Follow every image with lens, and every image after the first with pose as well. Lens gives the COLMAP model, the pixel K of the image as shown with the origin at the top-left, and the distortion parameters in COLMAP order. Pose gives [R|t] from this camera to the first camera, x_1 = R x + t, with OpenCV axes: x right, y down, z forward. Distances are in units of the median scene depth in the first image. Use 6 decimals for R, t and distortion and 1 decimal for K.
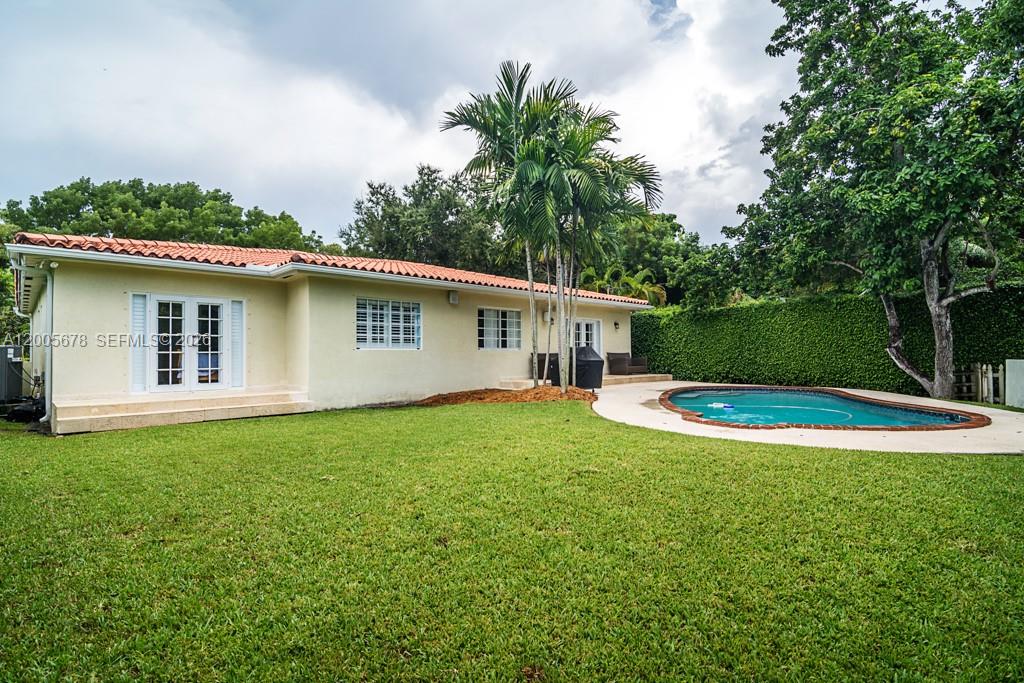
lens RADIAL K [[509.1, 0, 511.5], [0, 509.1, 344.0], [0, 0, 1]] dist [-0.006124, -0.008219]
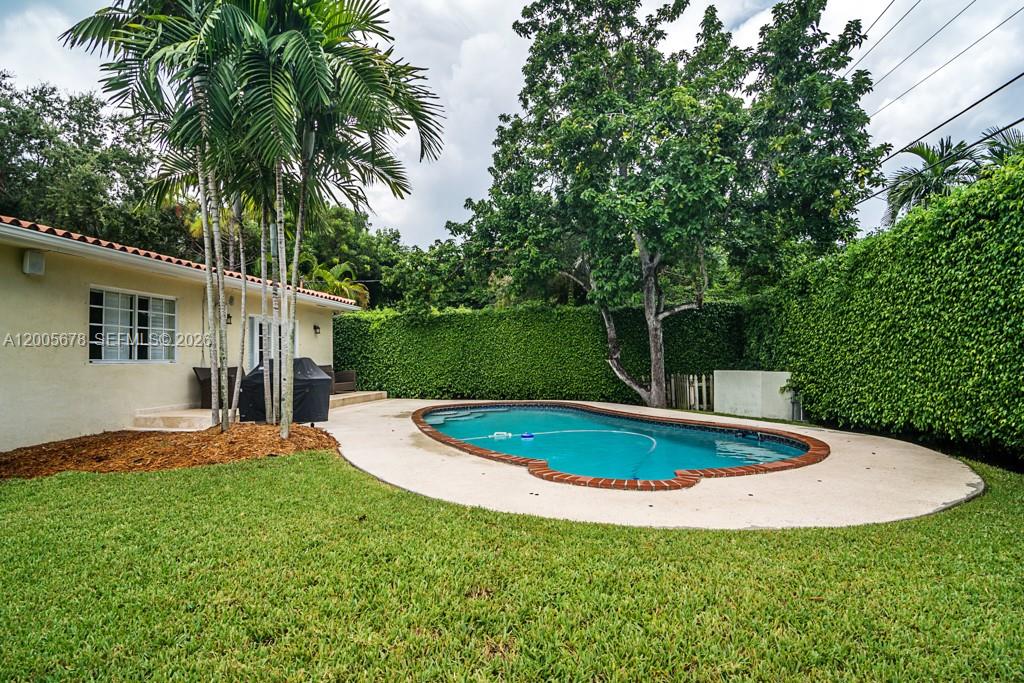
lens RADIAL K [[509.1, 0, 508.7], [0, 509.1, 344.5], [0, 0, 1]] dist [-0.006124, -0.008219]
pose [[0.793891, 0.016512, 0.607836, -0.035698], [-0.006344, 0.999802, -0.018873, -0.001553], [-0.608027, 0.011127, 0.793838, 0.271844]]
